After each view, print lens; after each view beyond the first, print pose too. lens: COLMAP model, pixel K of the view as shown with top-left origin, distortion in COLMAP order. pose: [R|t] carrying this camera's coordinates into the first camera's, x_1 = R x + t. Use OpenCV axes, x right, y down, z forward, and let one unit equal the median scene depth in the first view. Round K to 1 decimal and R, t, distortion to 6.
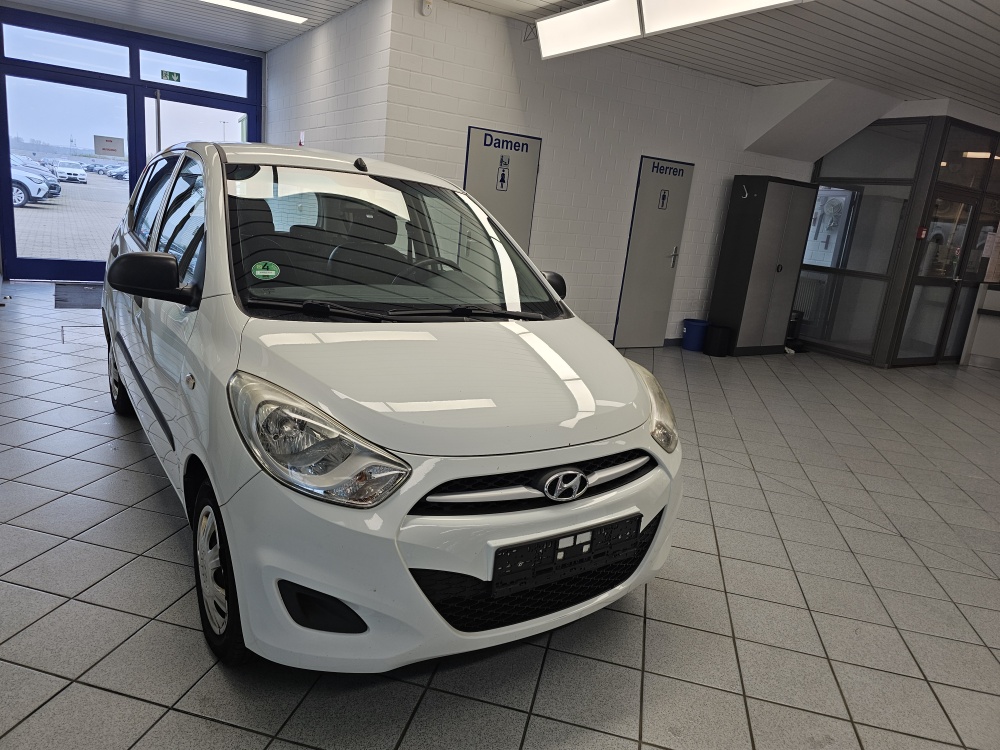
lens RADIAL K [[663.9, 0, 500.0], [0, 663.9, 375.0], [0, 0, 1]] dist [0.029803, -0.004404]
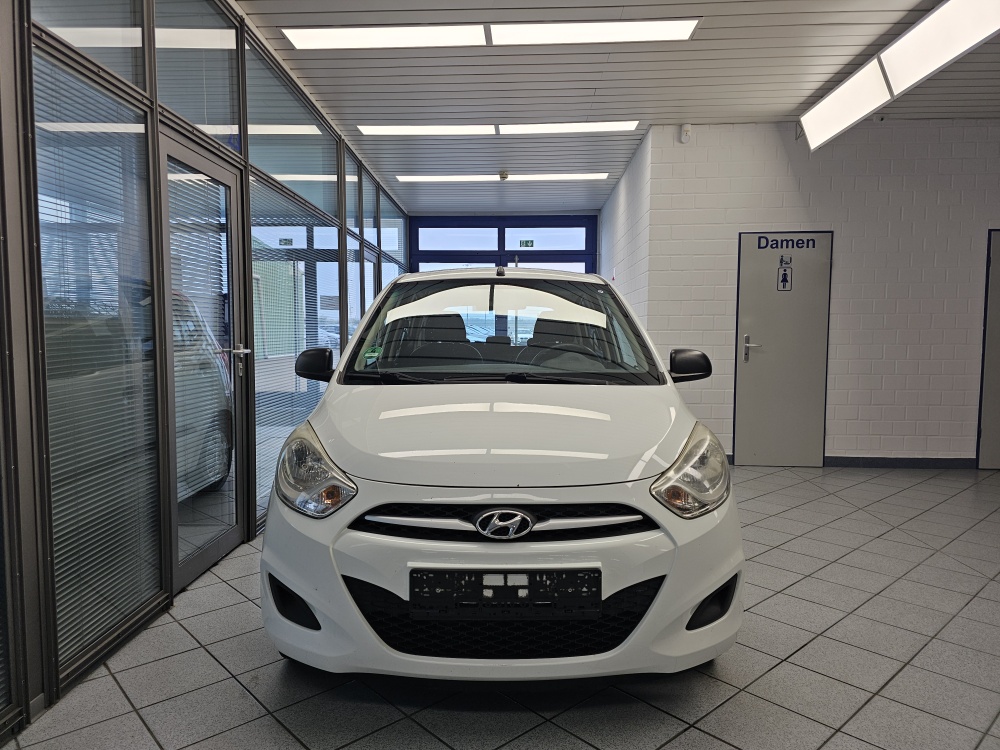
lens RADIAL K [[674.9, 0, 501.9], [0, 674.9, 372.6], [0, 0, 1]] dist [0.040468, -0.048483]
pose [[0.819645, -0.067612, -0.568868, 0.252853], [-0.055725, 0.978892, -0.196635, 0.051641], [0.570155, 0.192871, 0.798576, 0.046101]]
